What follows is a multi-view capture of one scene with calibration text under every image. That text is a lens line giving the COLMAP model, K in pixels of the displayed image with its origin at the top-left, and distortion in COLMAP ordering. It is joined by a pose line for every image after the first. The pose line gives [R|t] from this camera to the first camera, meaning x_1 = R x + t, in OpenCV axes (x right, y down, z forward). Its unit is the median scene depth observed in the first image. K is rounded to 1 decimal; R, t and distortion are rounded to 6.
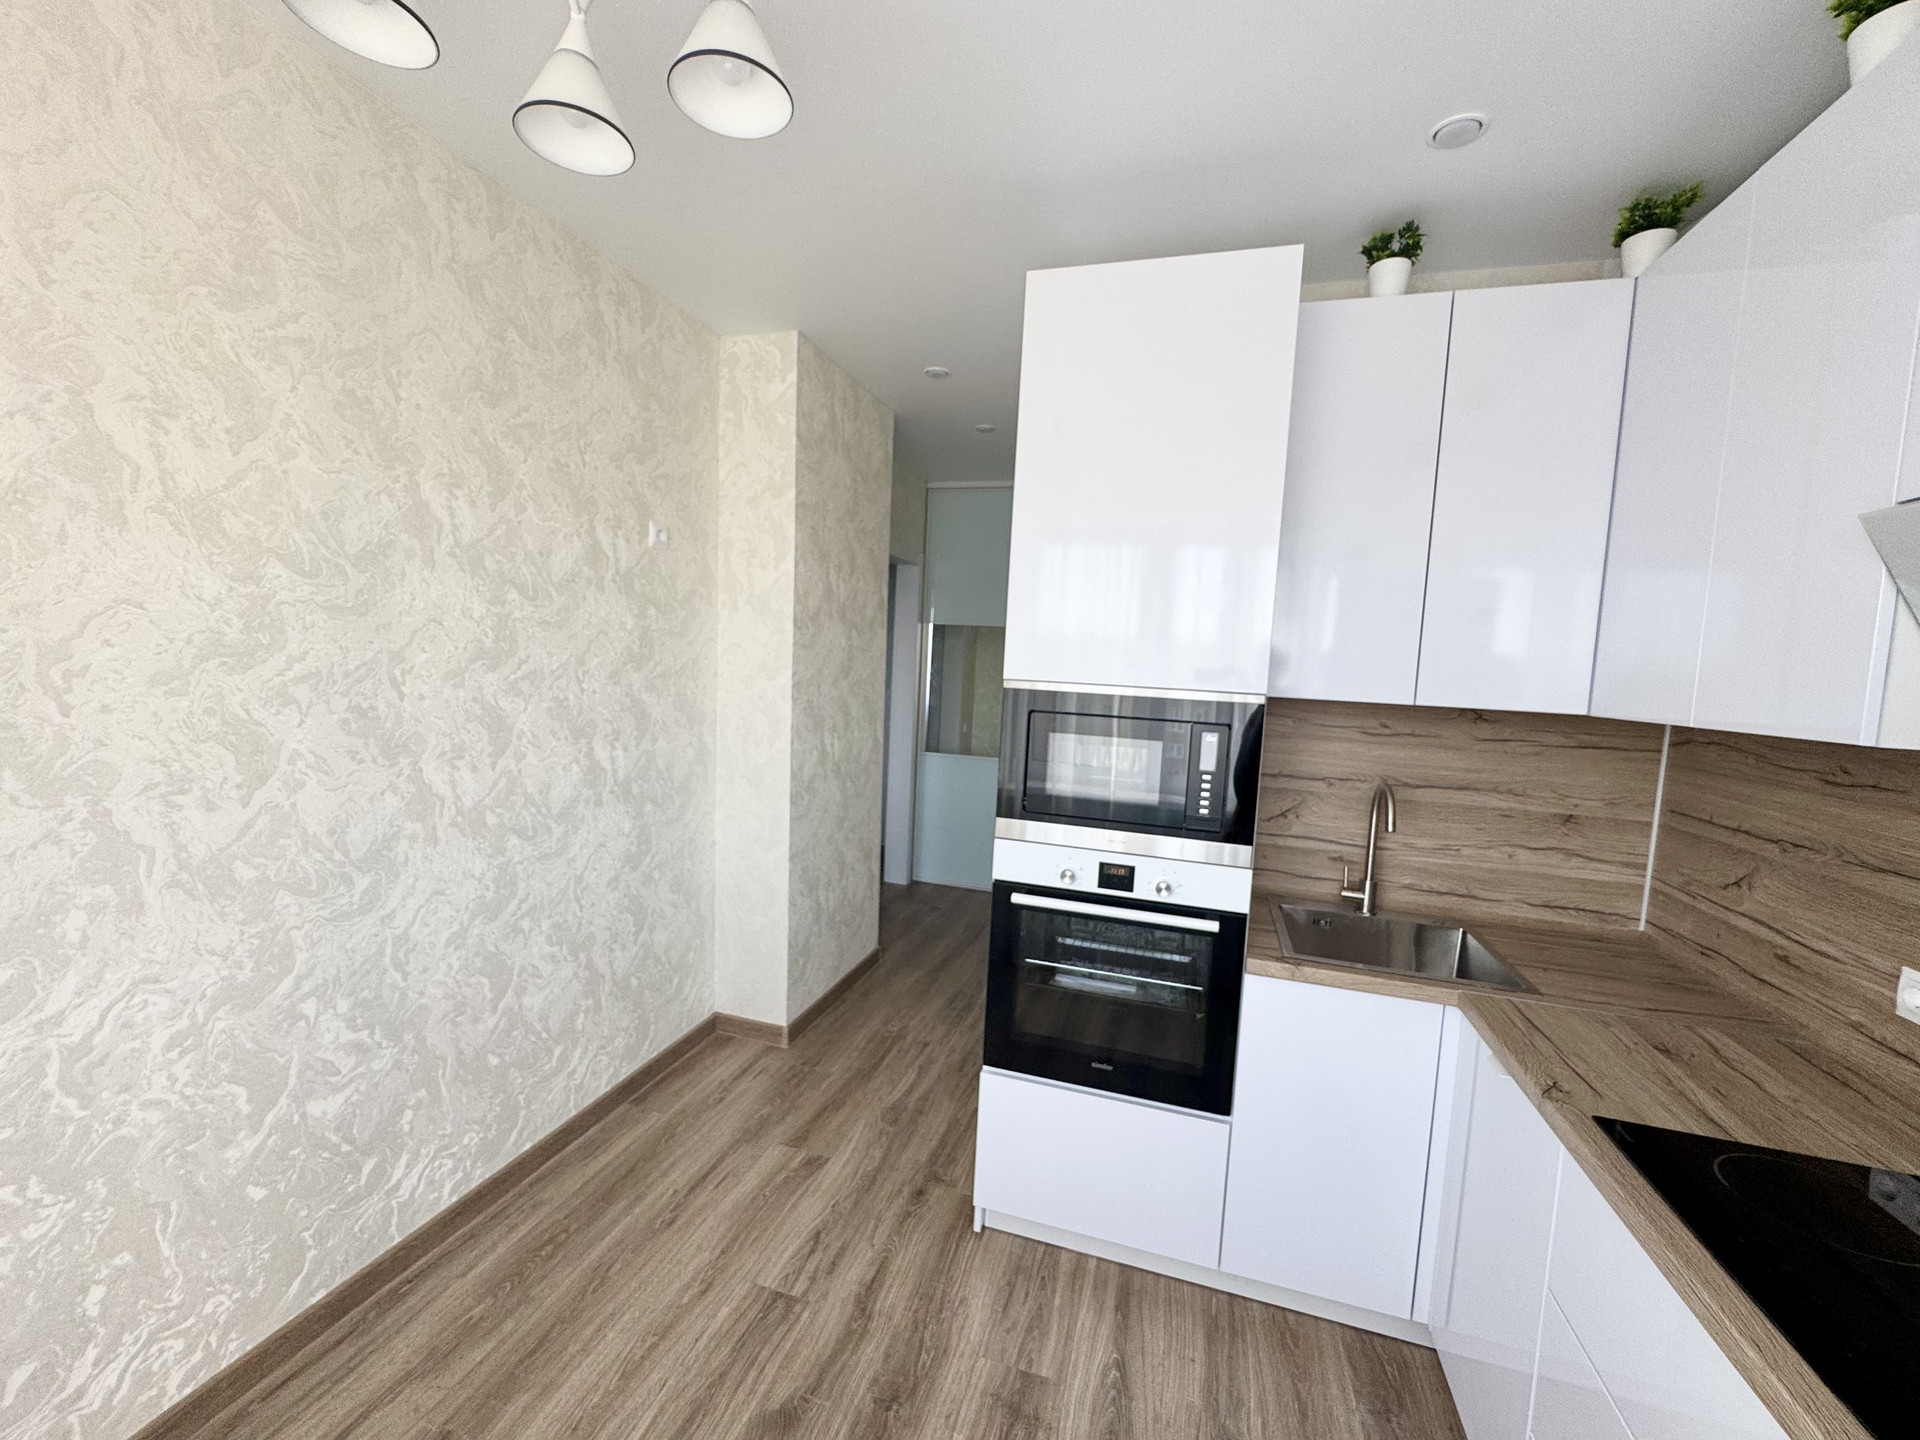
lens RADIAL K [[767.9, 0, 965.1], [0, 767.9, 720.7], [0, 0, 1]] dist [-0.003848, 0.000877]
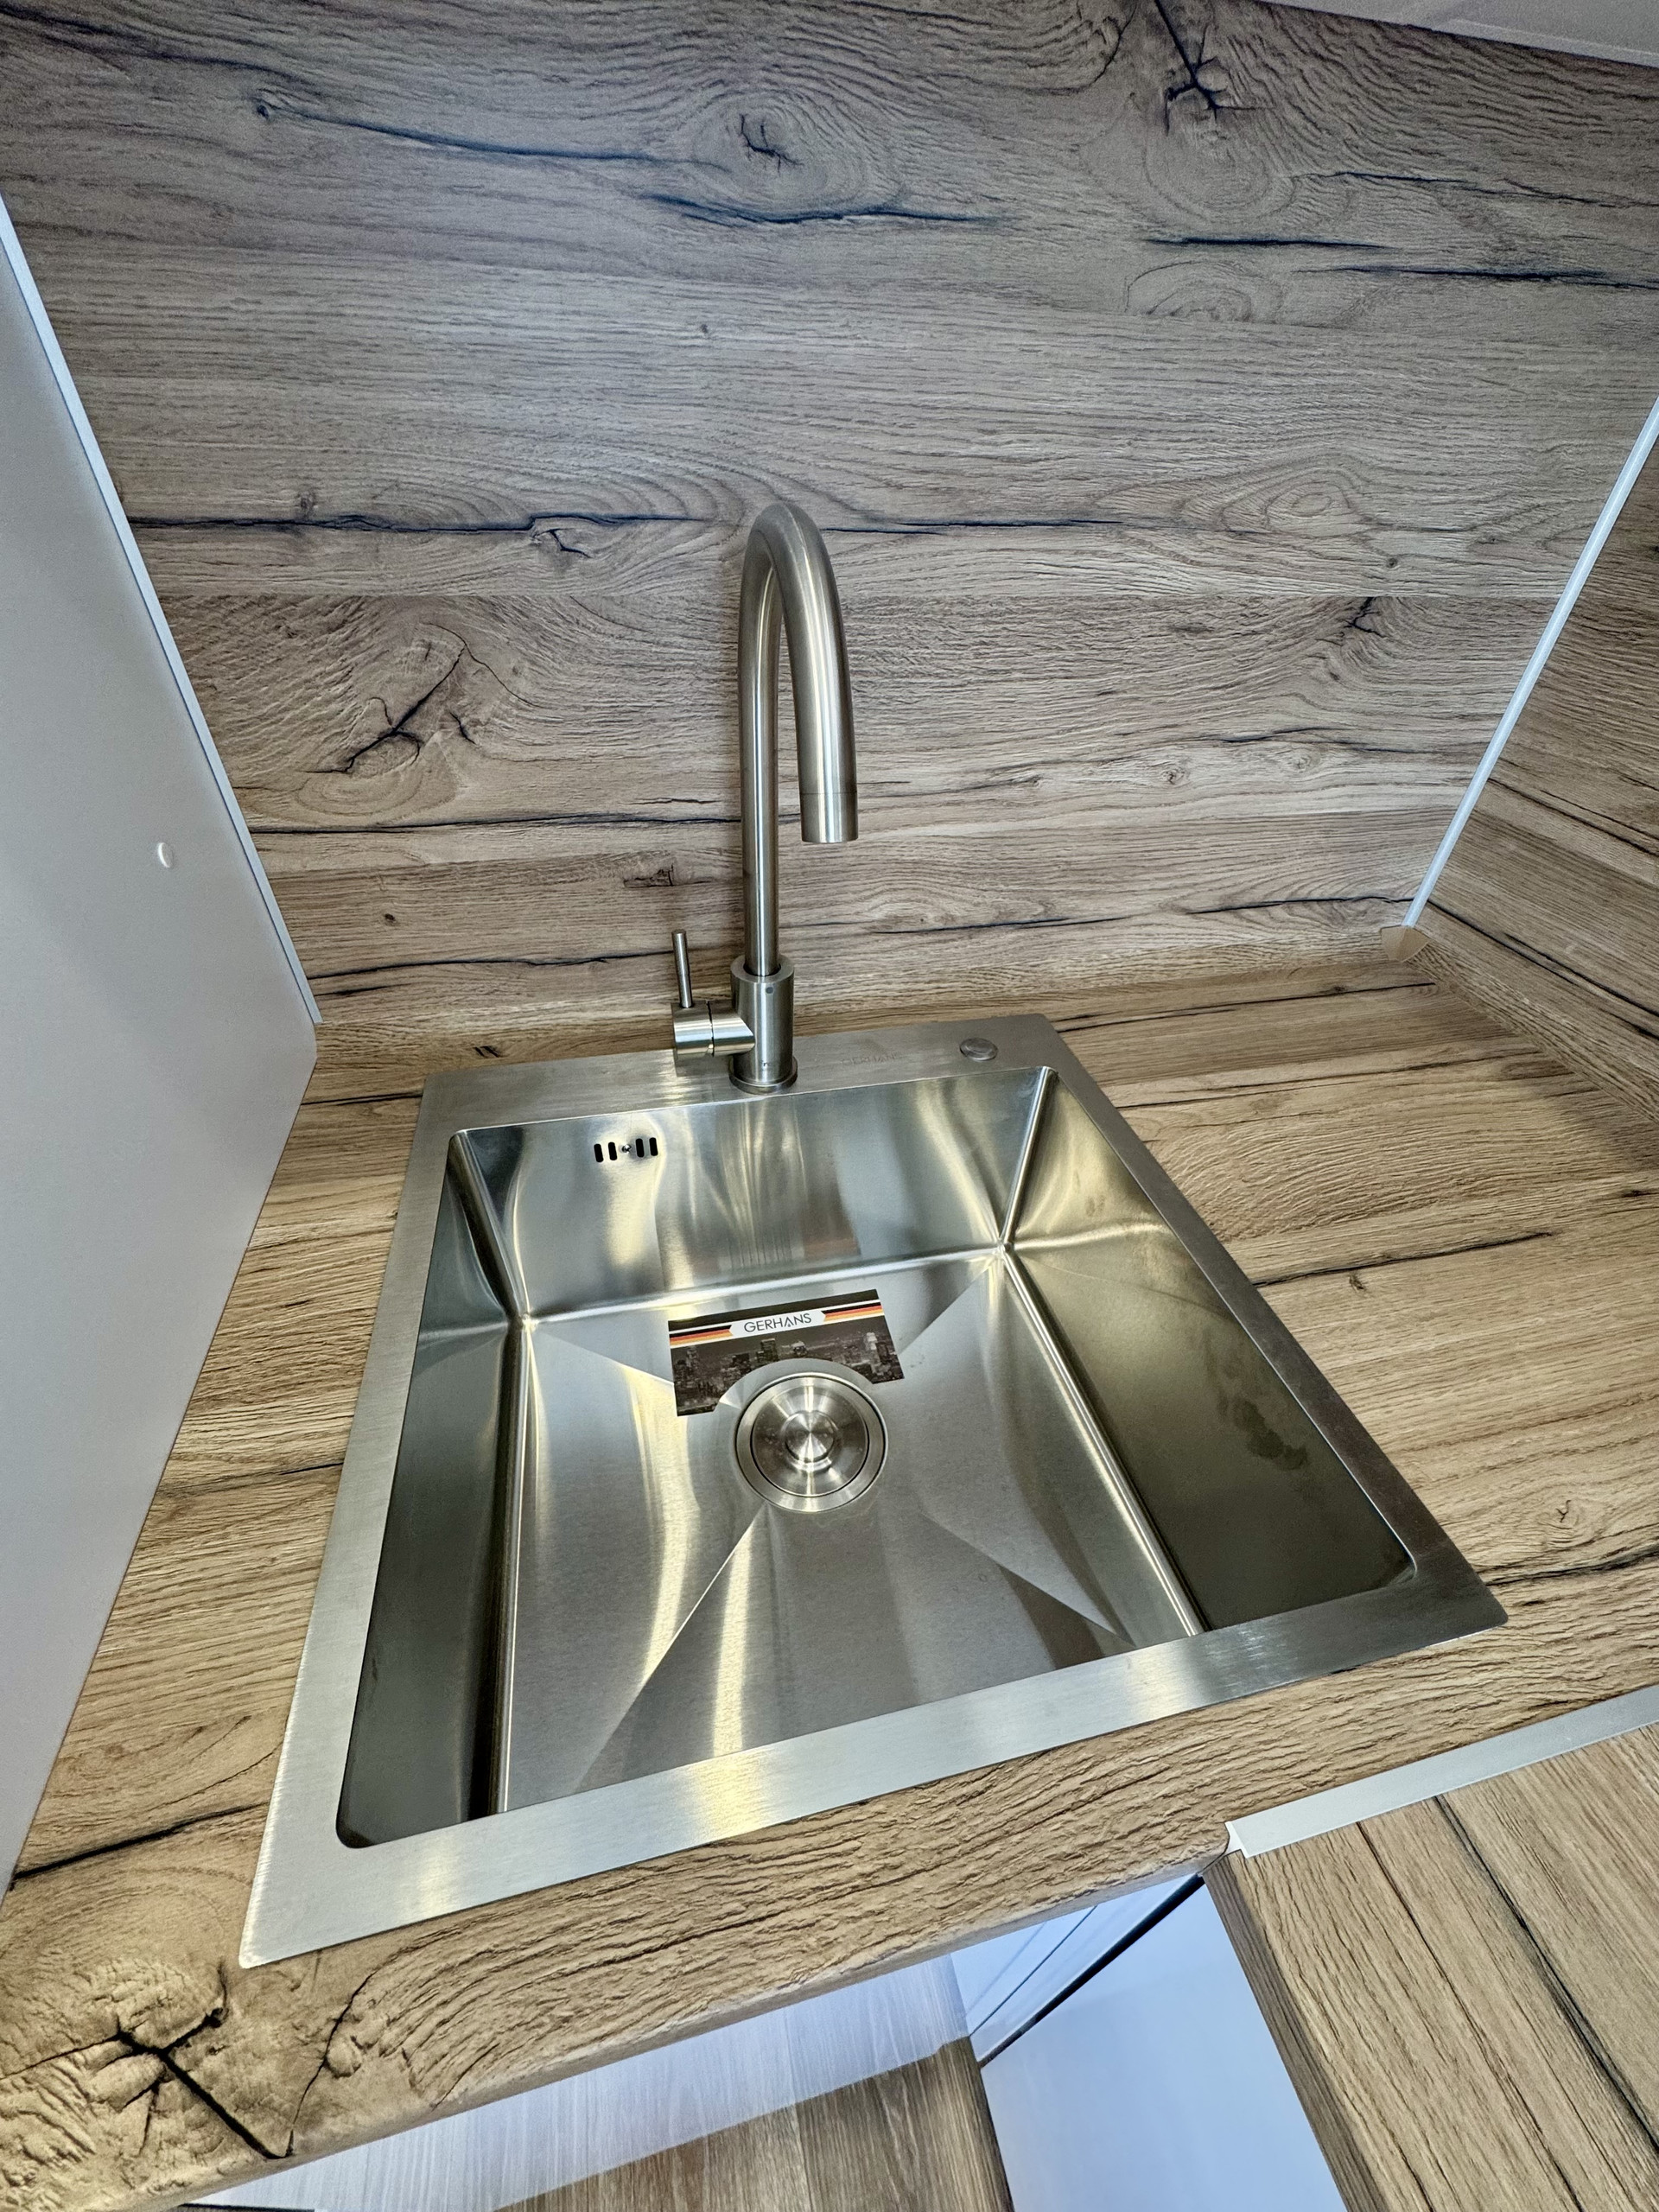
lens RADIAL K [[884.7, 0, 828.1], [0, 884.7, 1113.5], [0, 0, 1]] dist [-0.003848, 0.000877]
pose [[0.863660, -0.330274, 0.380803, 0.417692], [0.049290, 0.807162, 0.588269, 0.072161], [-0.501660, -0.489294, 0.713392, 0.755459]]
